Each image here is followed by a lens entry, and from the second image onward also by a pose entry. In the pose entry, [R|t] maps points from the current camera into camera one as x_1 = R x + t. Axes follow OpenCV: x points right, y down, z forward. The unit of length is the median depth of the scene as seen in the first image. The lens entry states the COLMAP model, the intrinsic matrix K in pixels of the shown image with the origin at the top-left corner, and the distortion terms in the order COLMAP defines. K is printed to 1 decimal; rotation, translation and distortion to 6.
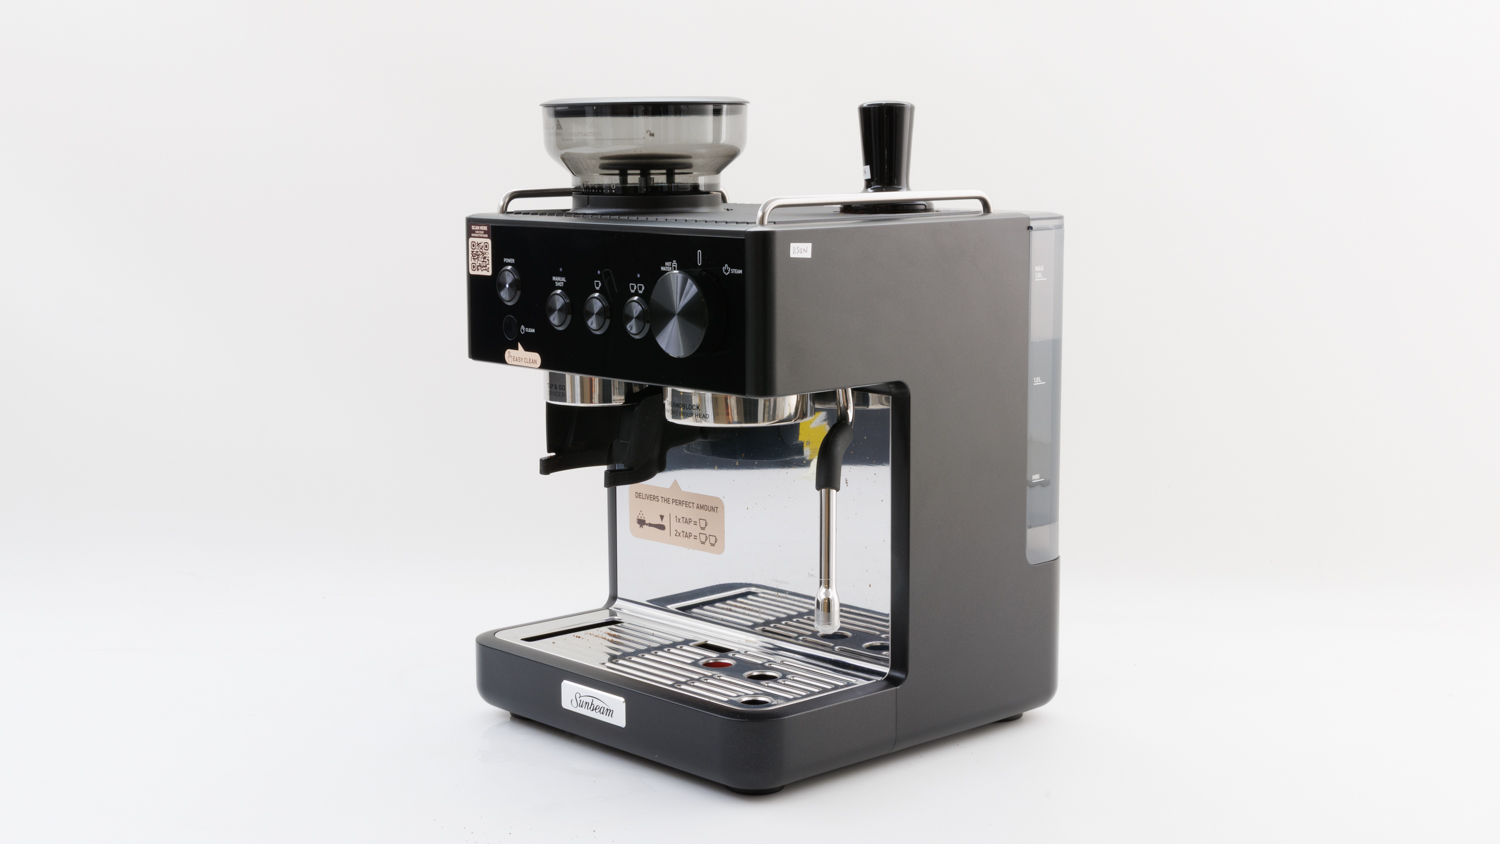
lens RADIAL K [[2072.8, 0, 750.0], [0, 2072.8, 422.0], [0, 0, 1]] dist [-0.017588, -0.004332]
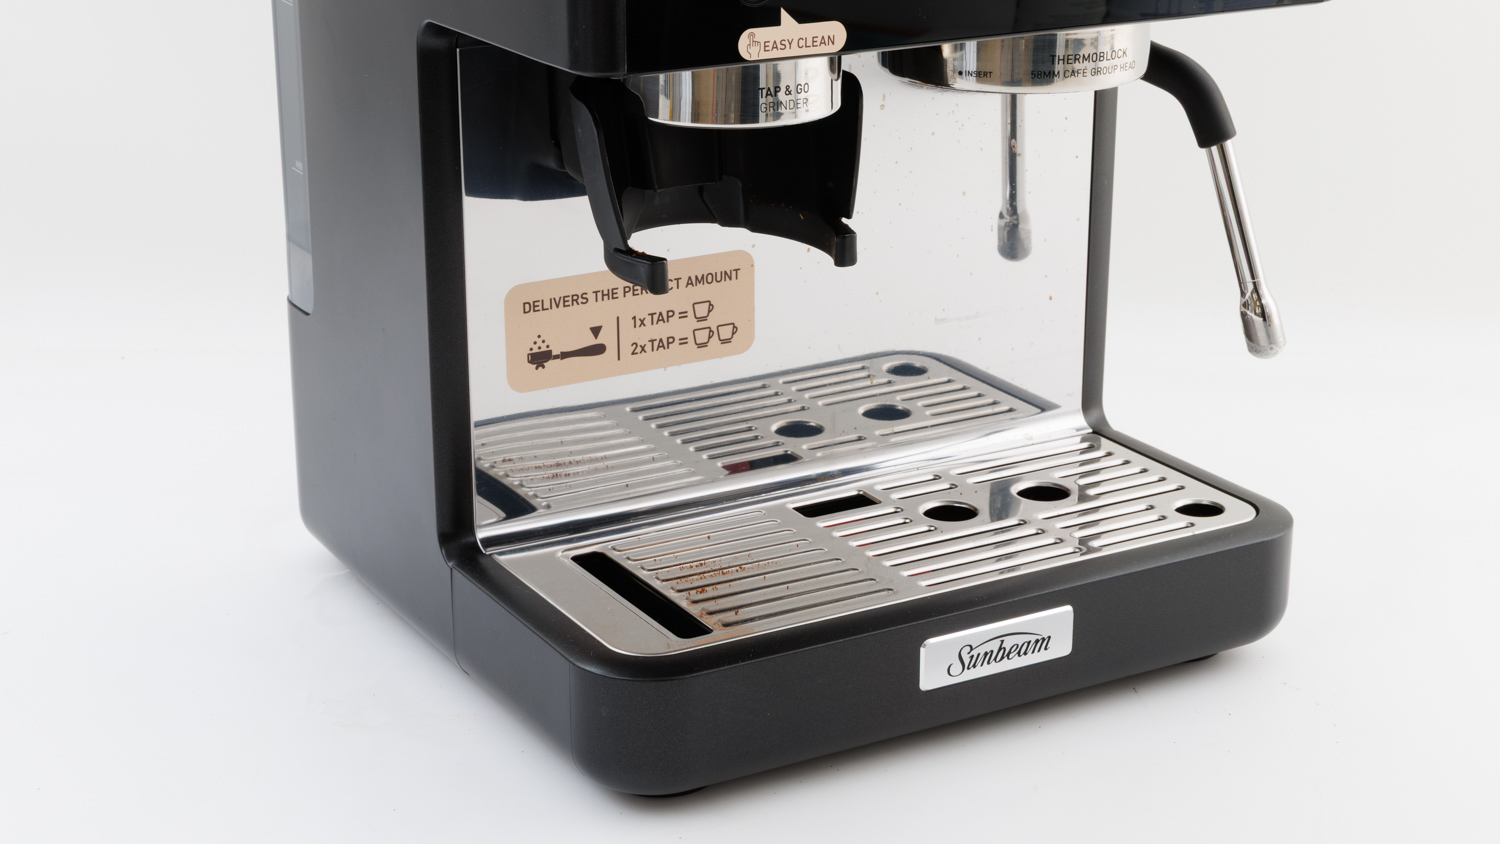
lens RADIAL K [[2489.0, 0, 750.0], [0, 2489.0, 422.0], [0, 0, 1]] dist [-0.025189, -0.172344]
pose [[0.227648, -0.310341, 0.922965, -0.643939], [0.136185, 0.948684, 0.285399, -0.108513], [-0.964173, 0.060724, 0.258230, 0.861035]]
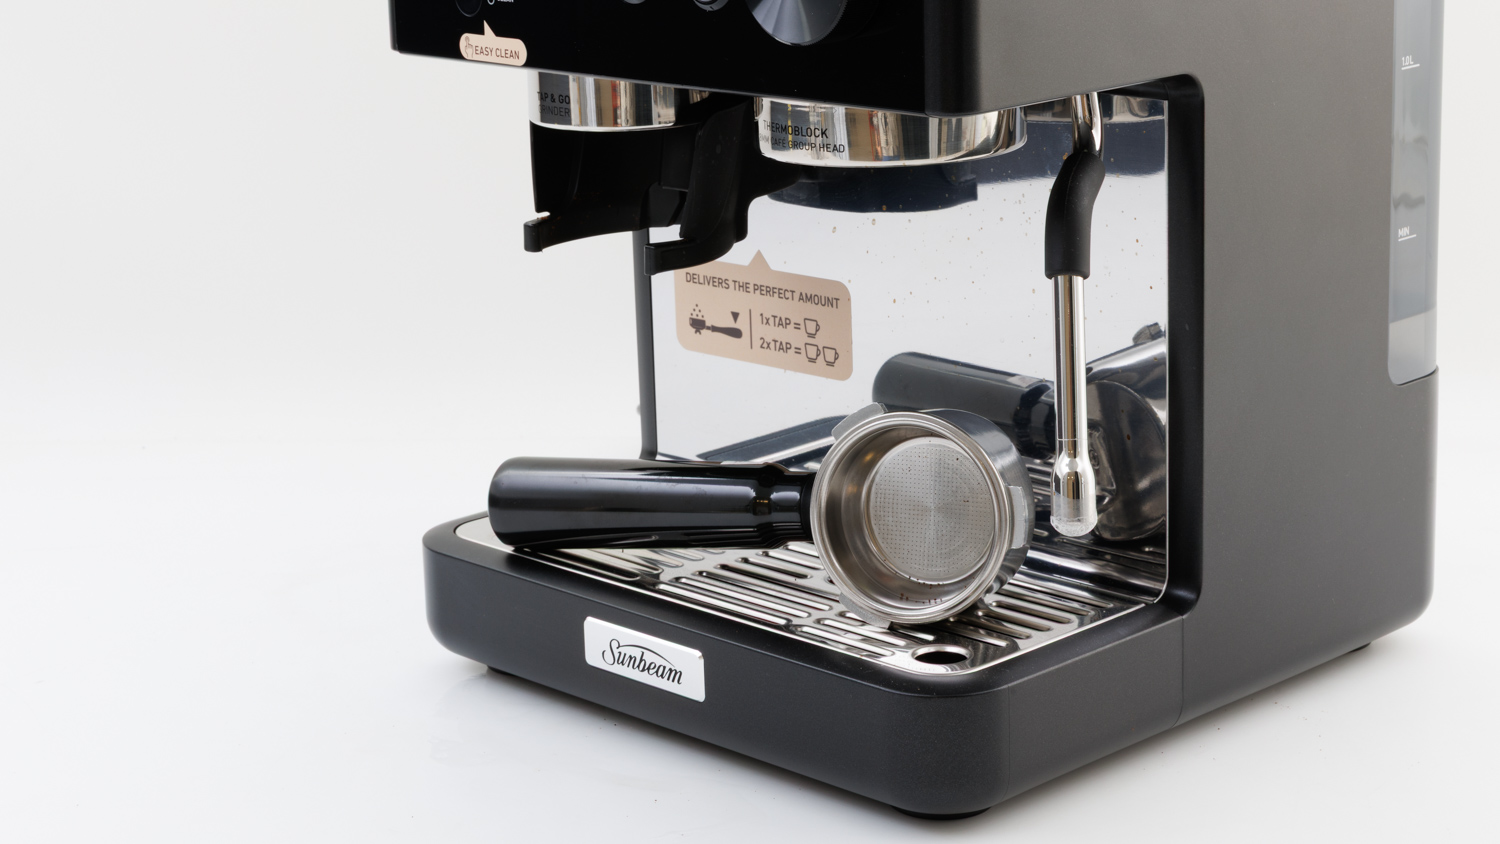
lens RADIAL K [[2971.3, 0, 752.2], [0, 2971.3, 354.9], [0, 0, 1]] dist [-0.005269, -0.116912]
pose [[0.999441, -0.031081, 0.012344, -0.051546], [0.029829, 0.995387, 0.091190, -0.019434], [-0.015122, -0.090771, 0.995757, 0.190446]]
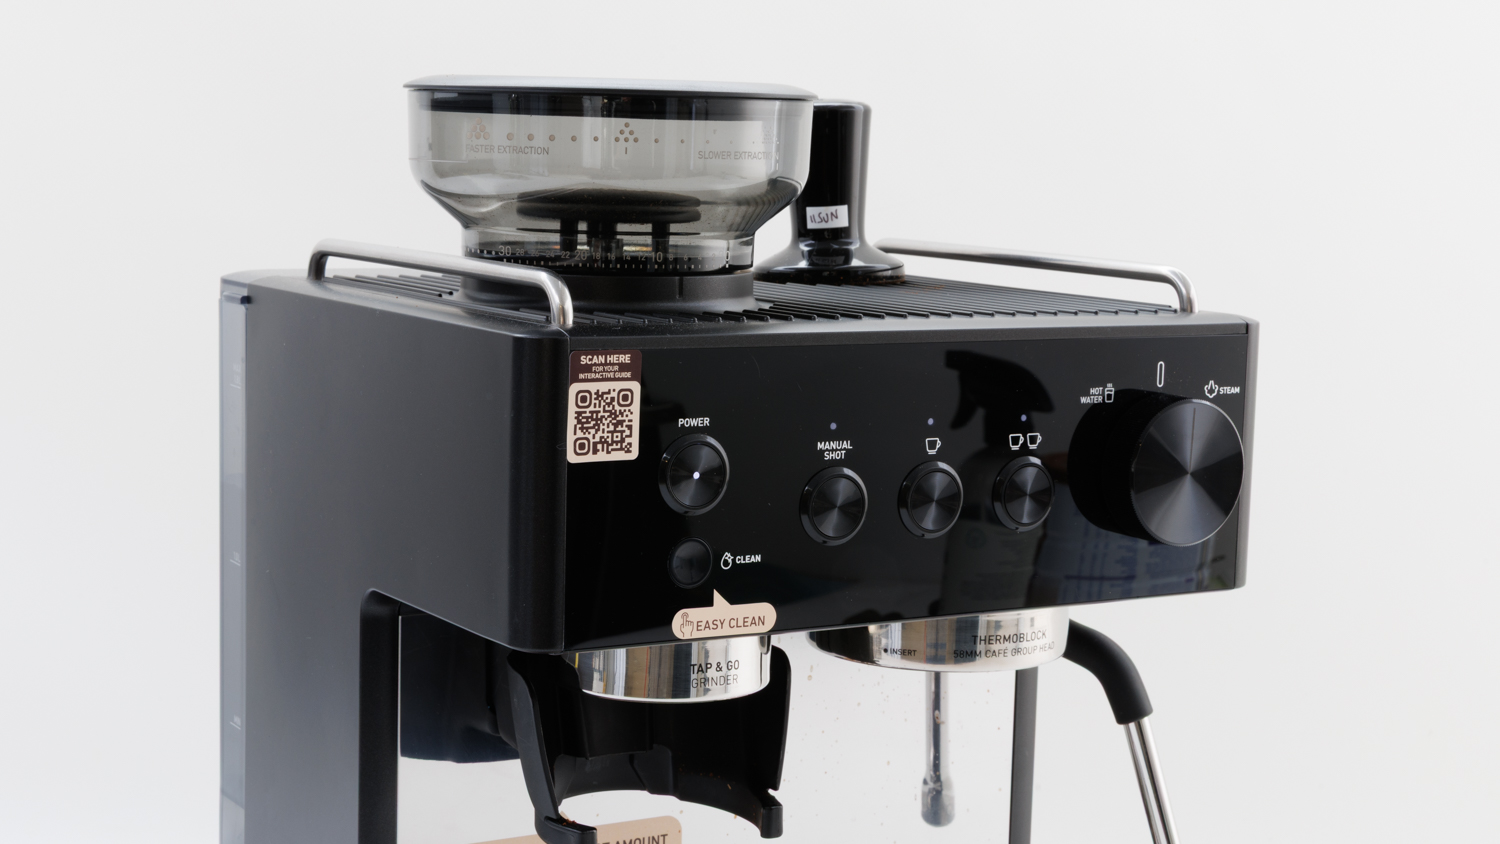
lens RADIAL K [[2489.0, 0, 750.0], [0, 2489.0, 422.0], [0, 0, 1]] dist [-0.025189, -0.172344]
pose [[0.204798, -0.103786, 0.973286, -0.658459], [0.109365, 0.990562, 0.082616, -0.122080], [-0.972675, 0.089524, 0.214216, 0.856587]]
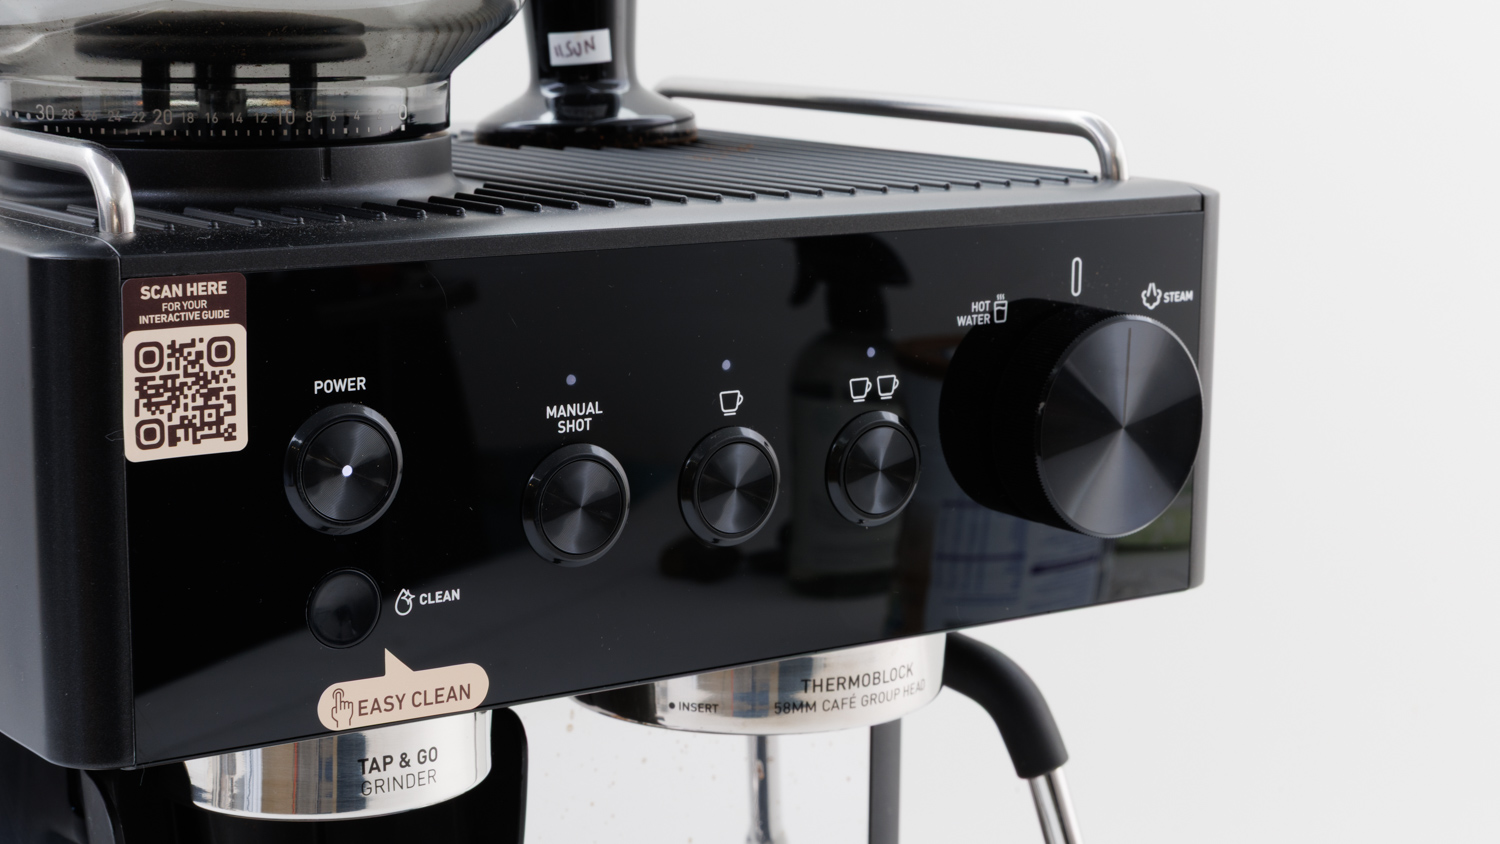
lens RADIAL K [[2737.8, 0, 750.0], [0, 2737.8, 422.0], [0, 0, 1]] dist [-0.010516, -0.146814]
pose [[0.141813, -0.160834, 0.976740, -0.481102], [0.129606, 0.981235, 0.142757, -0.119192], [-0.981372, 0.106347, 0.159997, 0.872252]]
